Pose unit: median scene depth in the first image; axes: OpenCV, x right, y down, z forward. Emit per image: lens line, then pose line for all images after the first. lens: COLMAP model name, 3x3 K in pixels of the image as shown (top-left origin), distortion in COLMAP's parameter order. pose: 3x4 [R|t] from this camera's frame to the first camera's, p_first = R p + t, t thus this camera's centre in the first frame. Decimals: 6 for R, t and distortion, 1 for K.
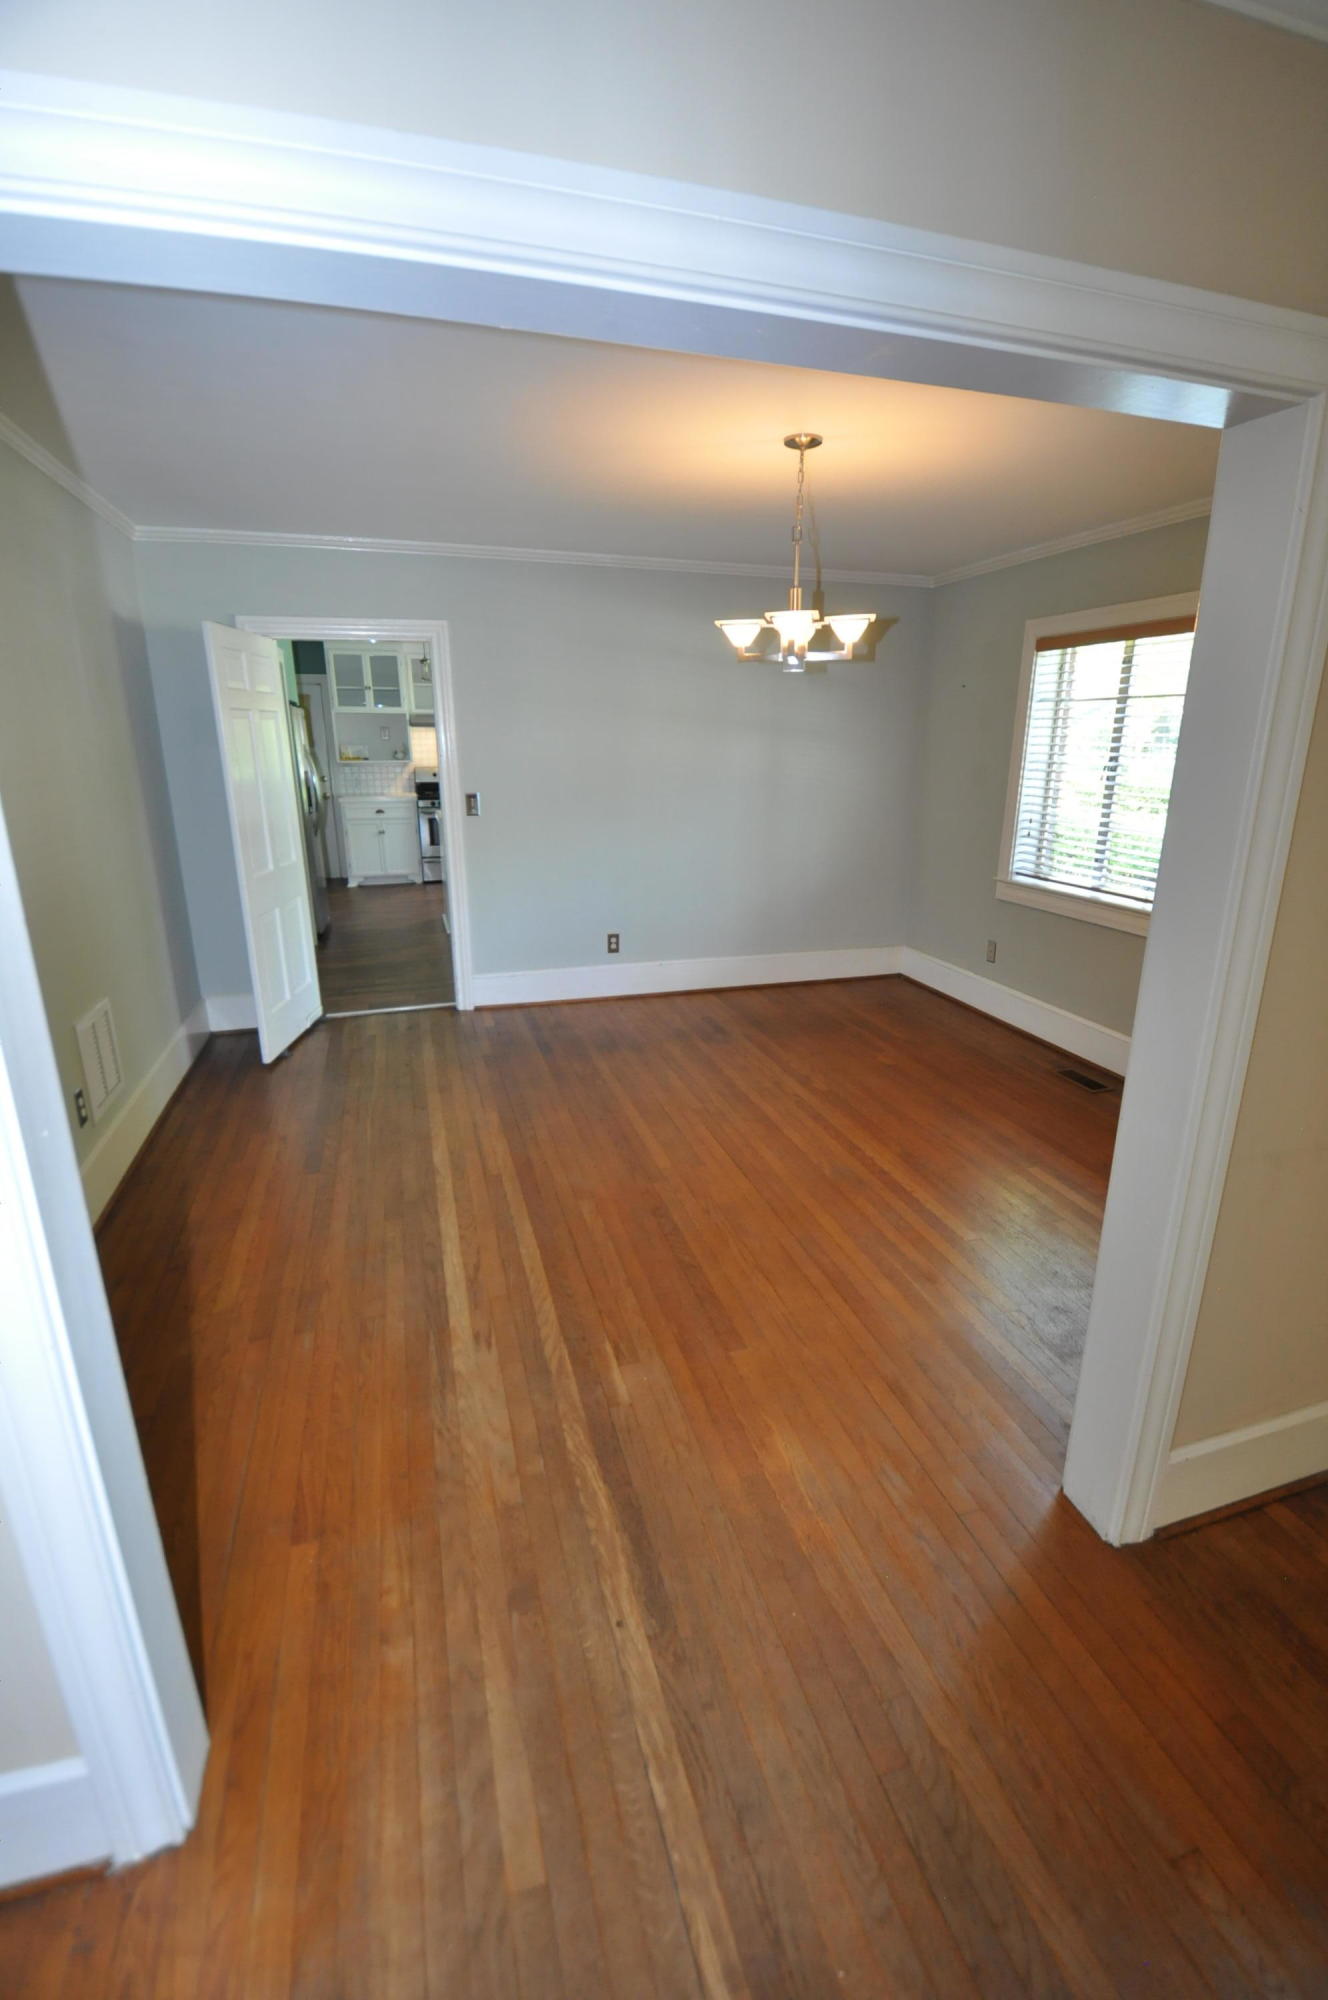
lens RADIAL K [[877.2, 0, 678.7], [0, 877.2, 995.4], [0, 0, 1]] dist [0.024434, -0.028387]
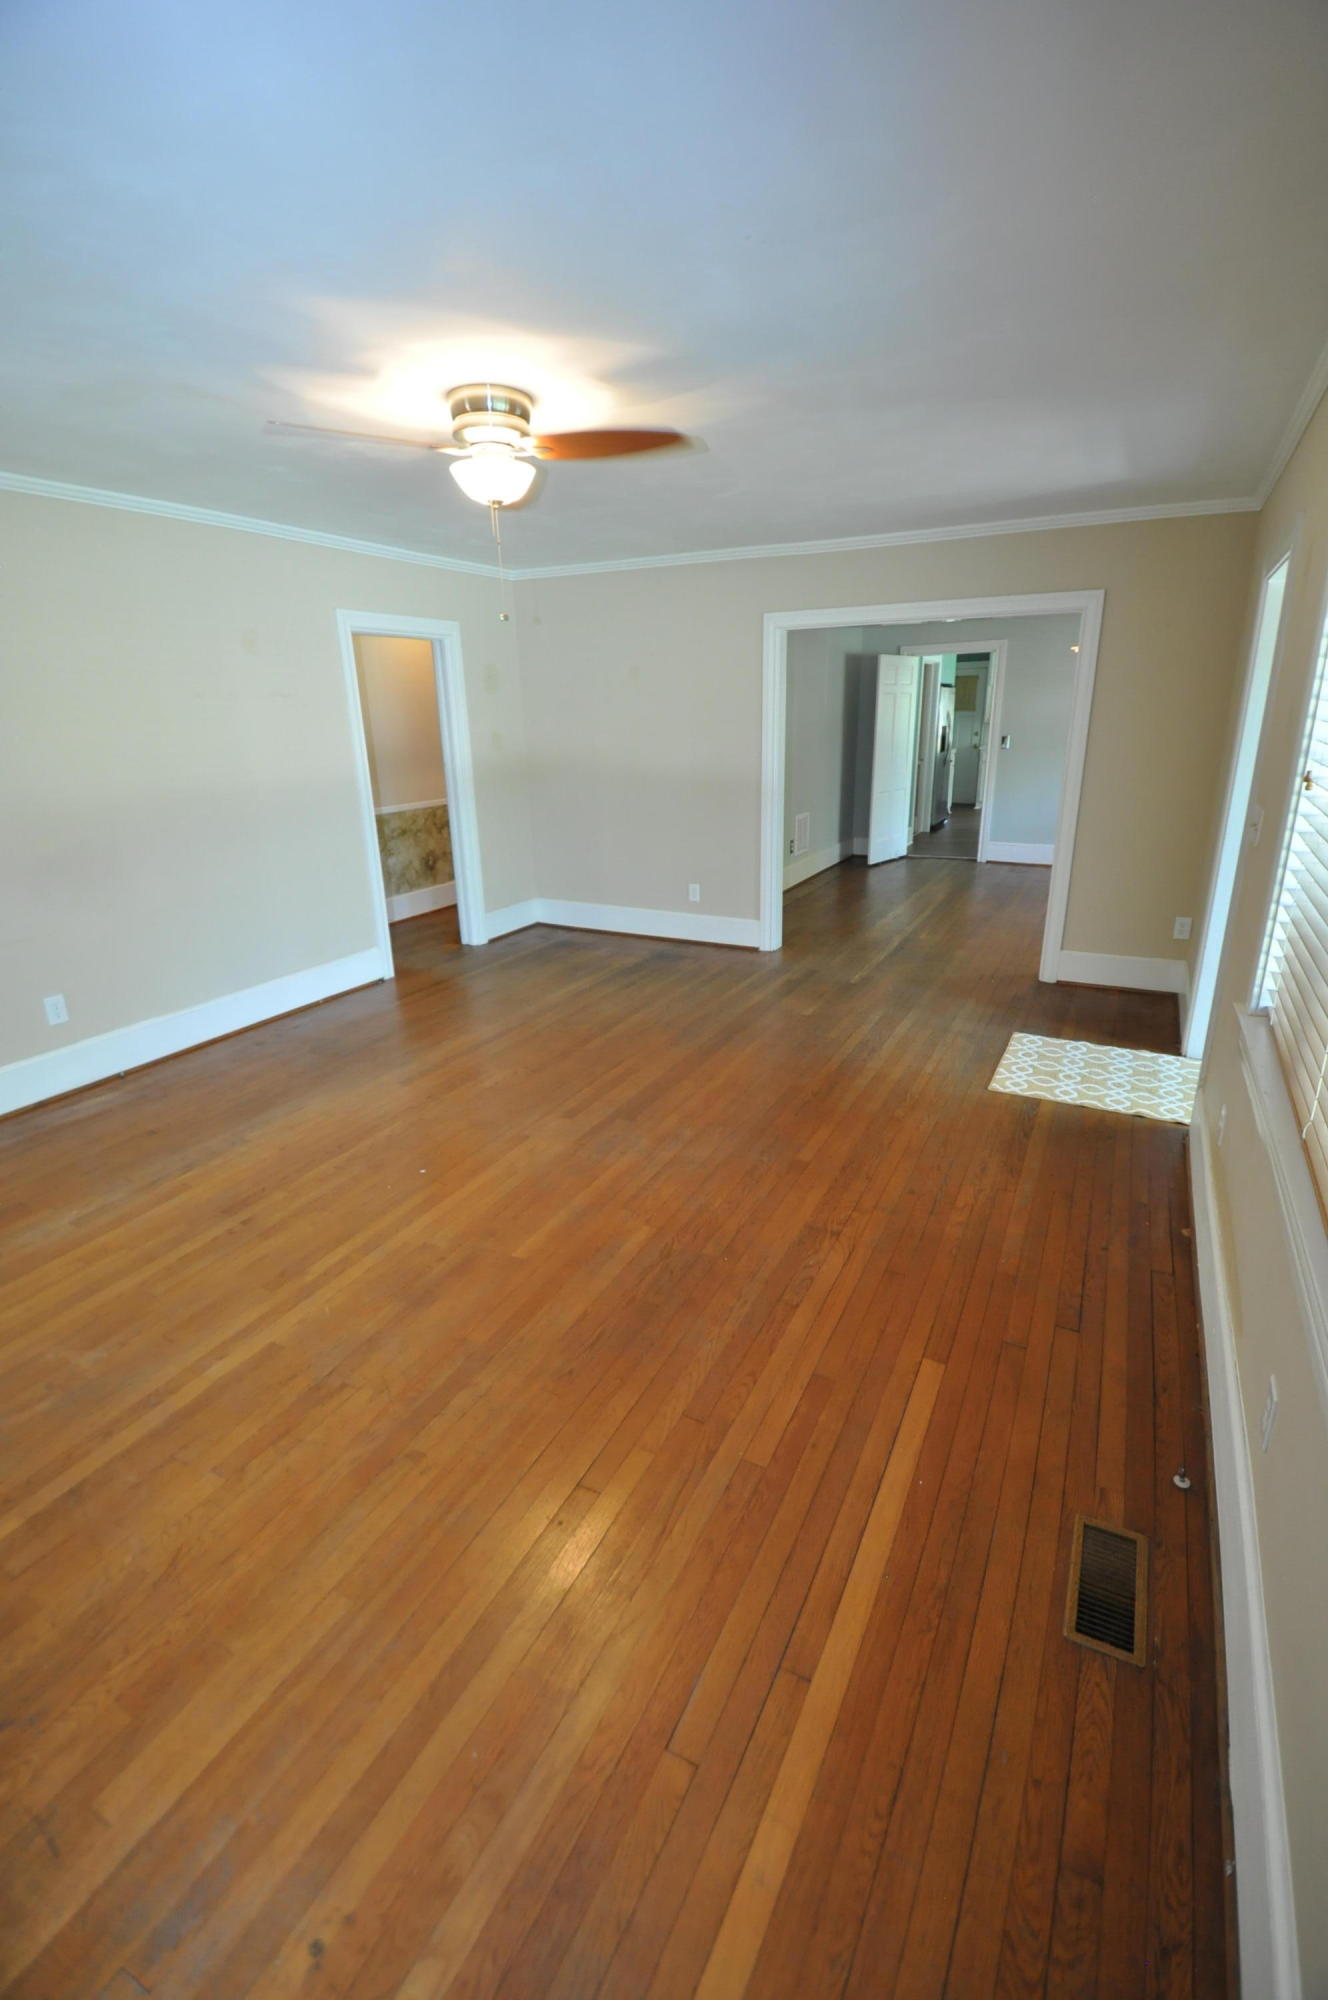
lens RADIAL K [[877.2, 0, 678.7], [0, 877.2, 995.4], [0, 0, 1]] dist [0.024434, -0.028387]
pose [[0.713064, 0.202959, -0.671079, 0.874111], [-0.179122, 0.978154, 0.105501, 0.313622], [0.677831, 0.044977, 0.733841, -1.064789]]
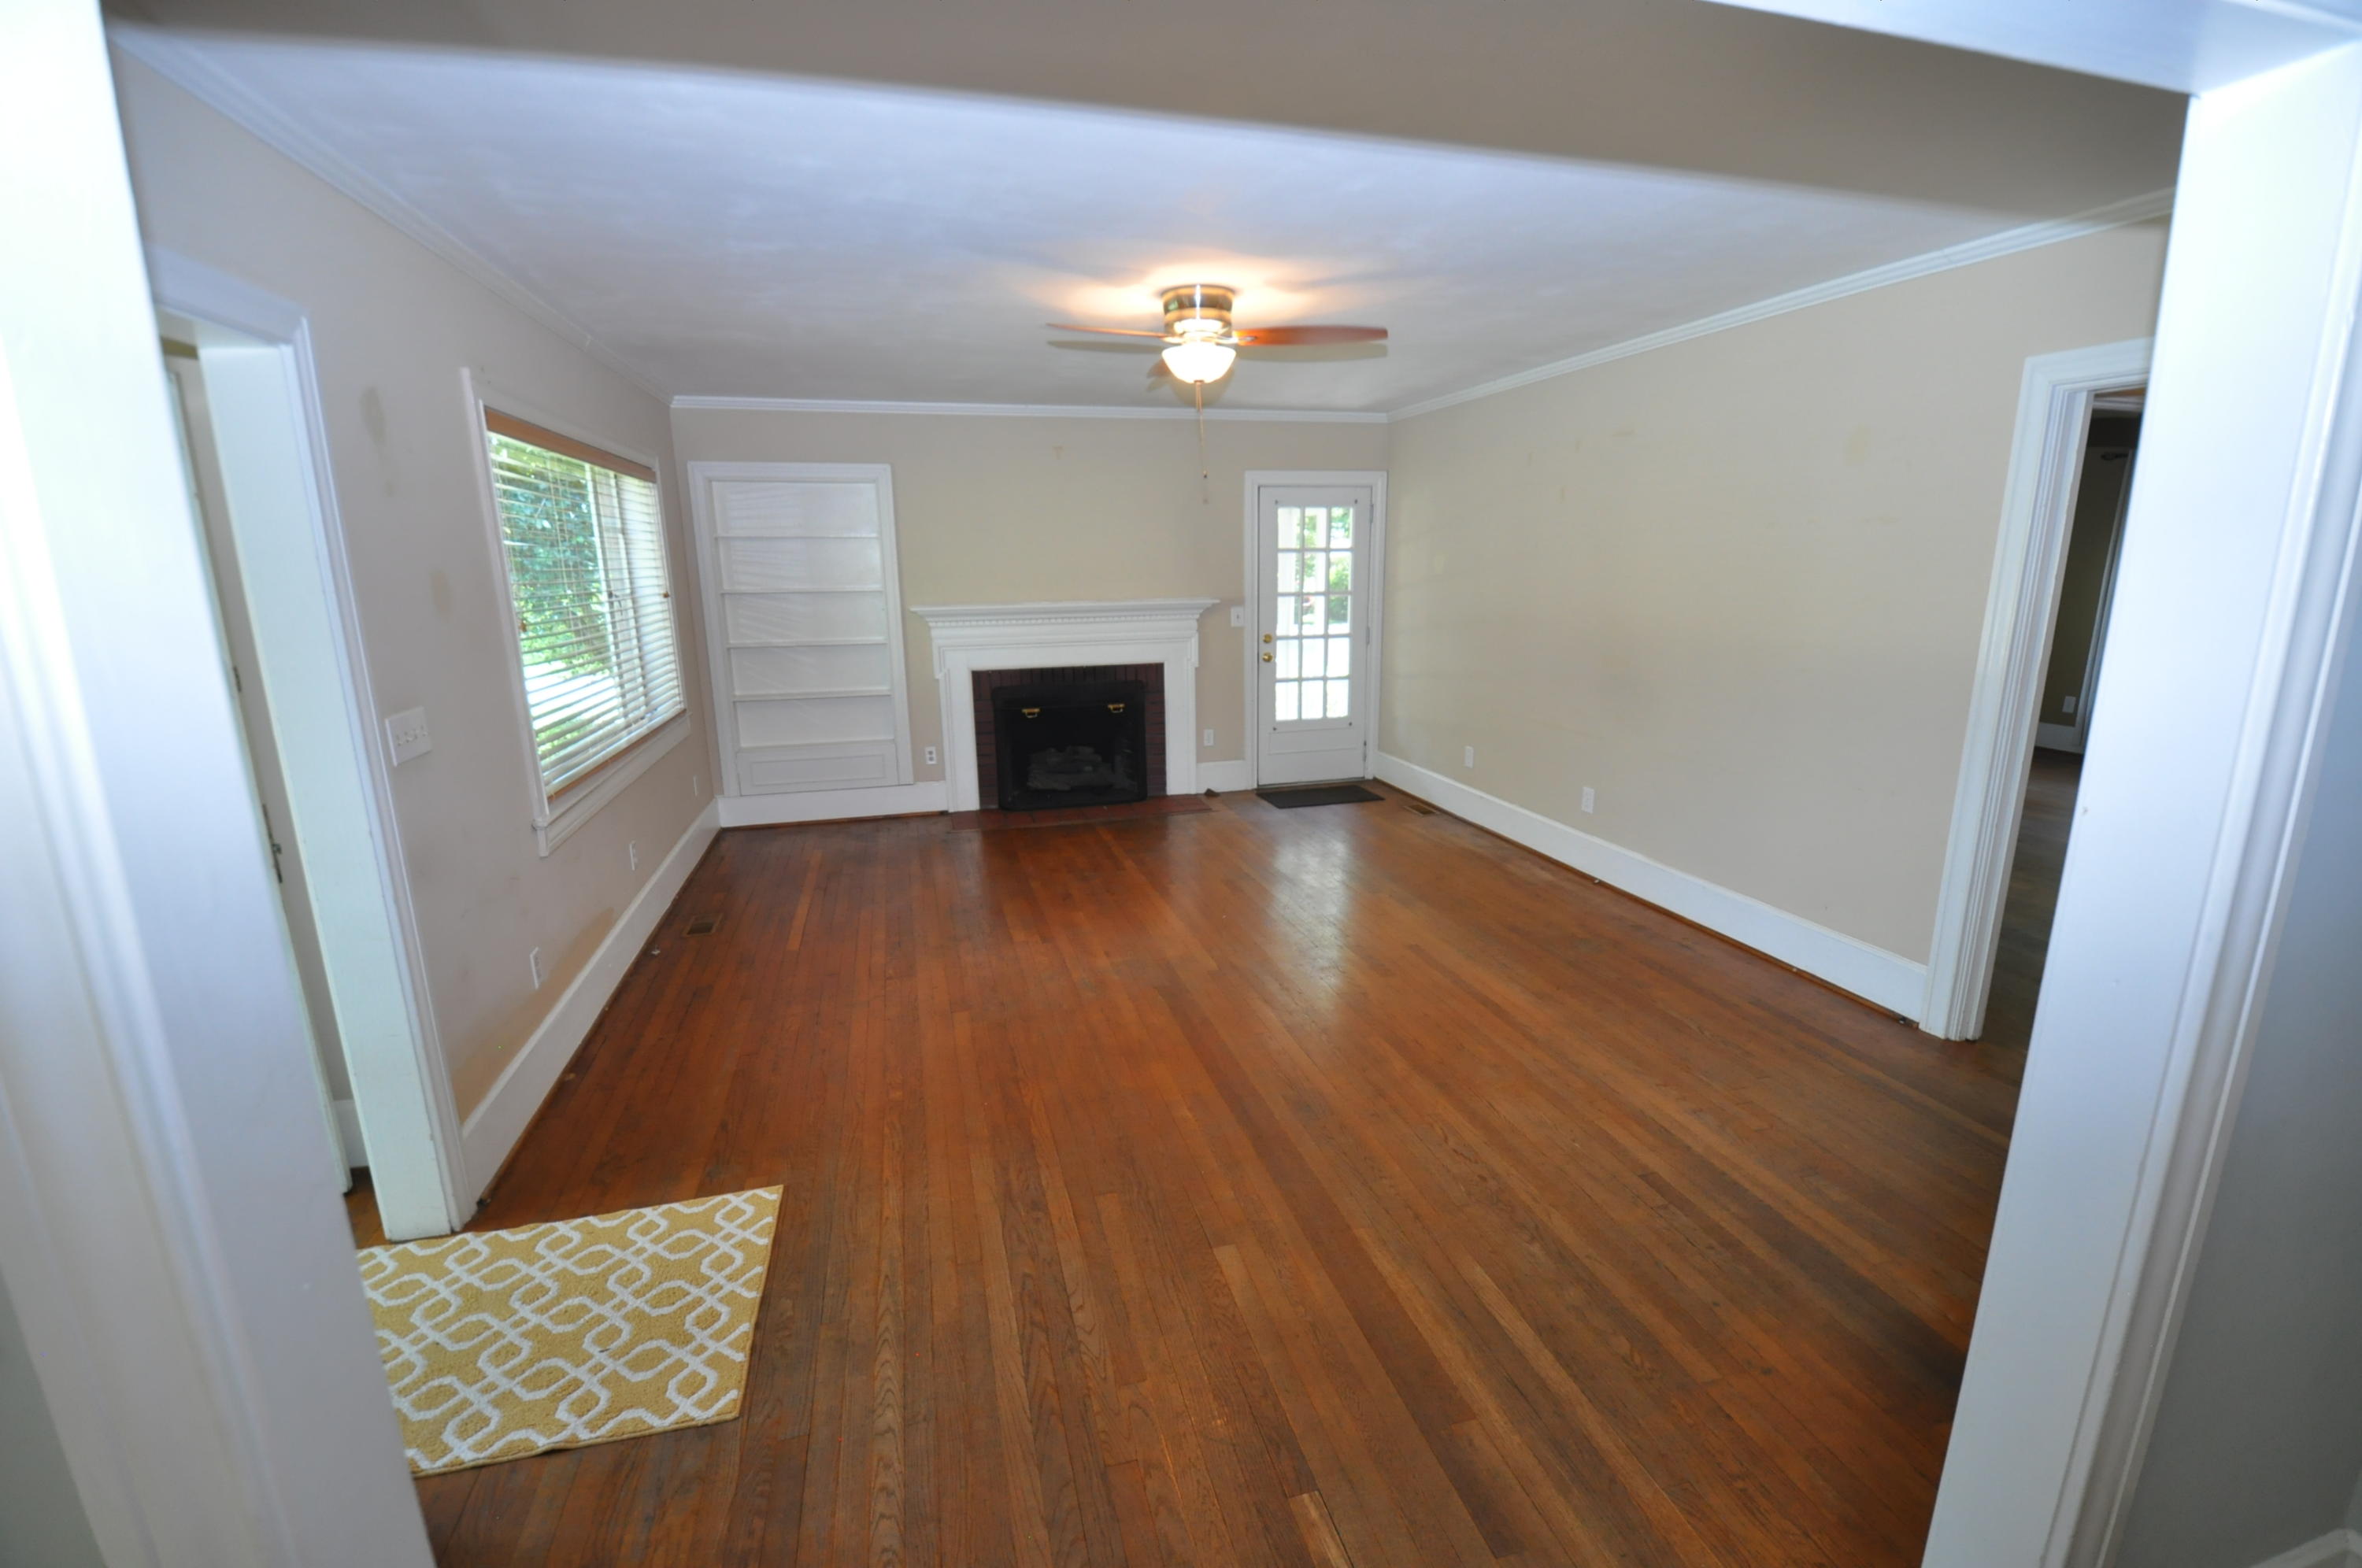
lens RADIAL K [[1023.6, 0, 1186.9], [0, 1023.6, 795.5], [0, 0, 1]] dist [0.023624, -0.028333]
pose [[-0.999369, 0.001350, 0.035507, 0.070641], [0.018640, 0.870668, 0.491518, -0.179475], [-0.030251, 0.491870, -0.870143, 0.596669]]
